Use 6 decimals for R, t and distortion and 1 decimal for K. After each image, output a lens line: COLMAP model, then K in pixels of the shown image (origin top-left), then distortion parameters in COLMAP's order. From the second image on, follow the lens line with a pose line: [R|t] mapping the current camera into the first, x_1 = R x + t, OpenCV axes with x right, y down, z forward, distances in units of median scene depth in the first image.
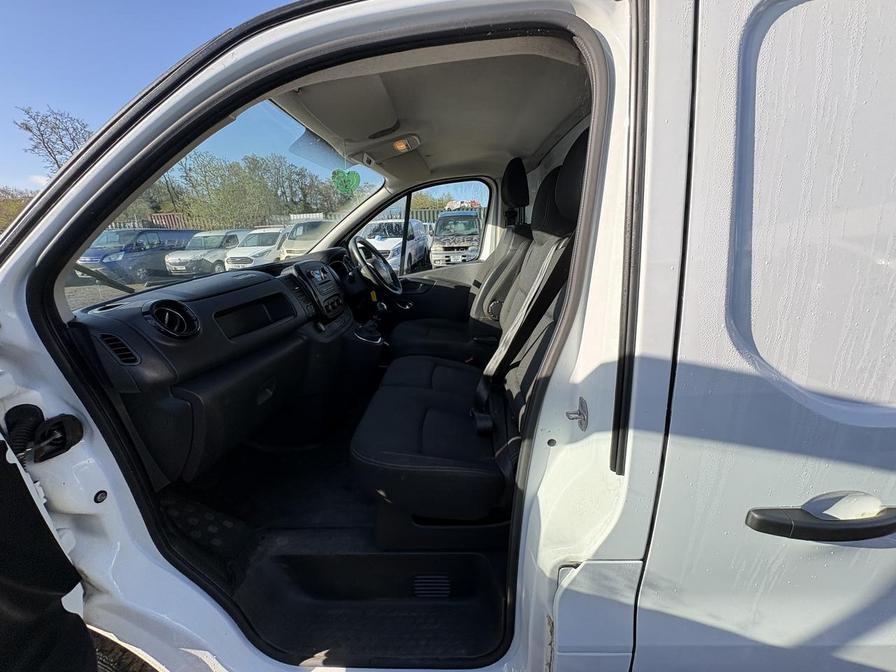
lens RADIAL K [[355.9, 0, 448.5], [0, 355.9, 334.6], [0, 0, 1]] dist [0.000079, -0.000347]
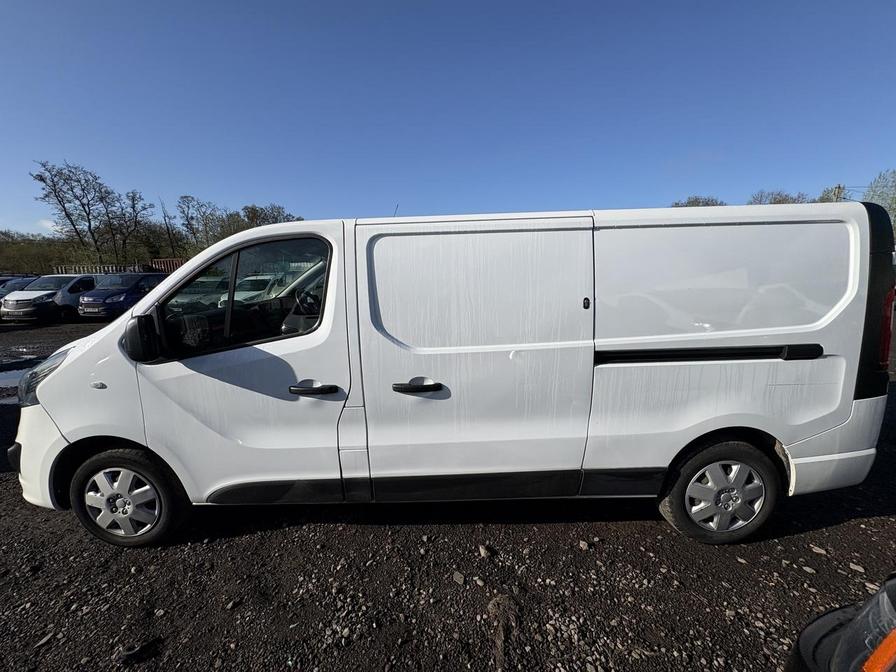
lens RADIAL K [[360.6, 0, 445.6], [0, 360.6, 337.5], [0, 0, 1]] dist [-0.000715, 0.000422]
pose [[0.999871, 0.011208, 0.011516, 0.614738], [-0.009763, 0.992886, -0.118666, 0.224202], [-0.012764, 0.118538, 0.992867, -1.038842]]
